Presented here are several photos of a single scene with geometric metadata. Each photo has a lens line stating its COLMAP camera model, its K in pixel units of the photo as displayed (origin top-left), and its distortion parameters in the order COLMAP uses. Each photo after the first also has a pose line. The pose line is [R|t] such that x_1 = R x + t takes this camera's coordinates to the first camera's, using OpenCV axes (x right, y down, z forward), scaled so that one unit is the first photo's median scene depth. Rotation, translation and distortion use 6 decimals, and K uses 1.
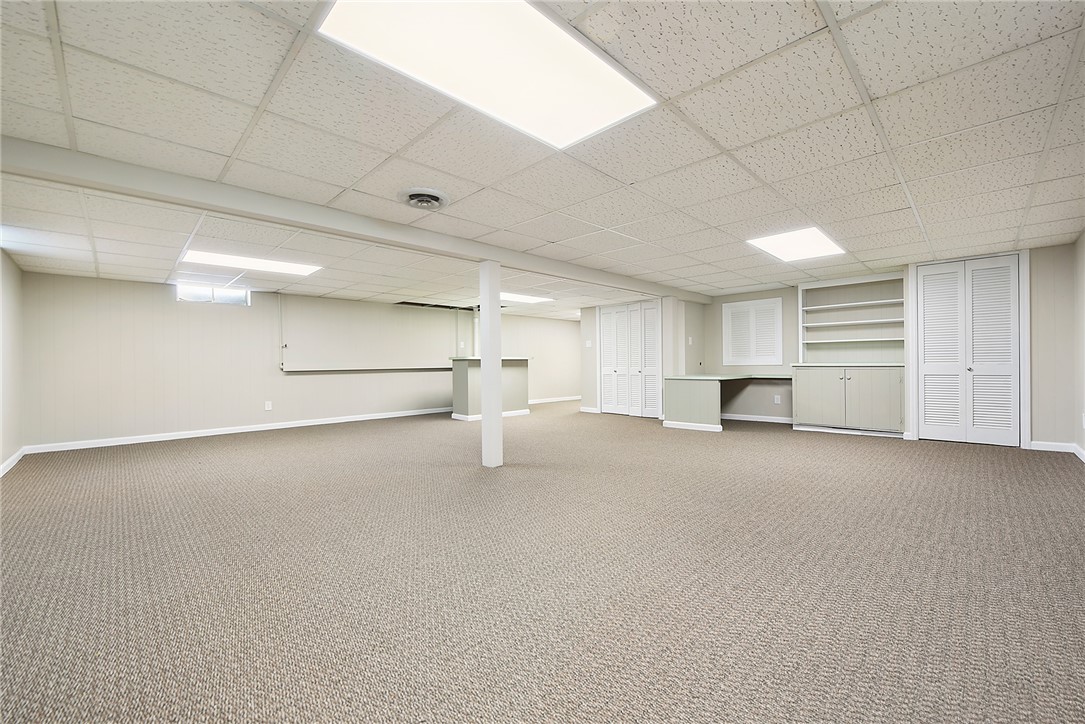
lens RADIAL K [[444.4, 0, 546.7], [0, 444.4, 366.5], [0, 0, 1]] dist [0.002682, -0.001022]
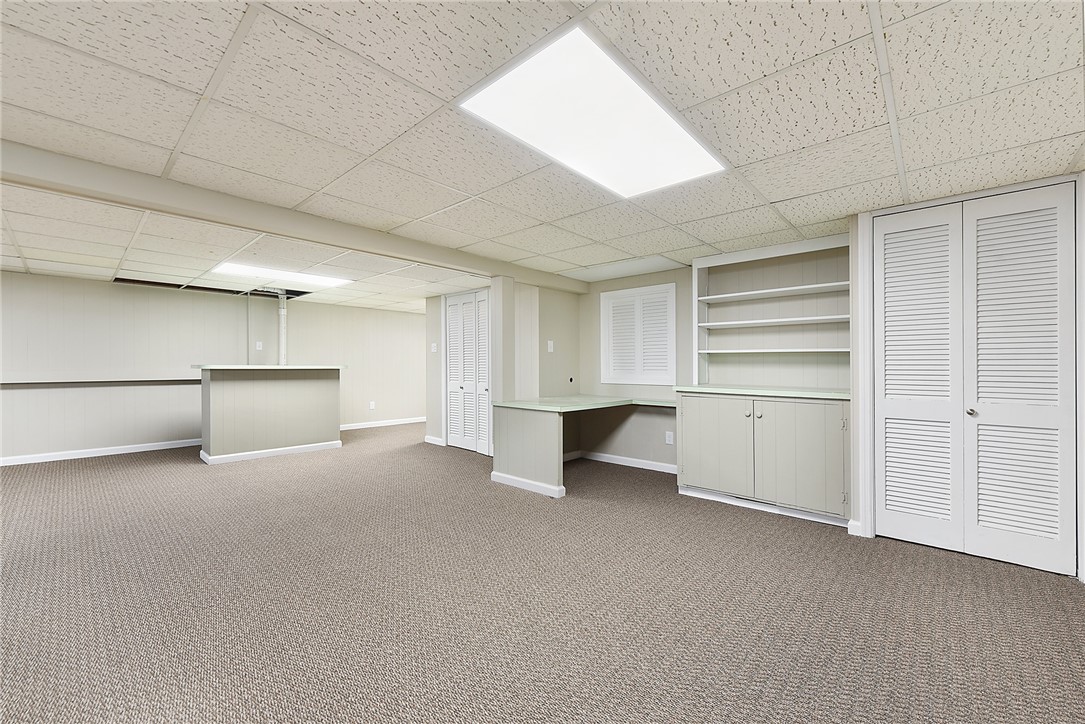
lens RADIAL K [[444.4, 0, 537.6], [0, 444.4, 360.7], [0, 0, 1]] dist [0.002682, -0.001022]
pose [[0.998949, 0.016384, 0.042807, 0.321778], [-0.015700, 0.999744, -0.016274, -0.028329], [-0.043063, 0.015585, 0.998951, 0.381329]]
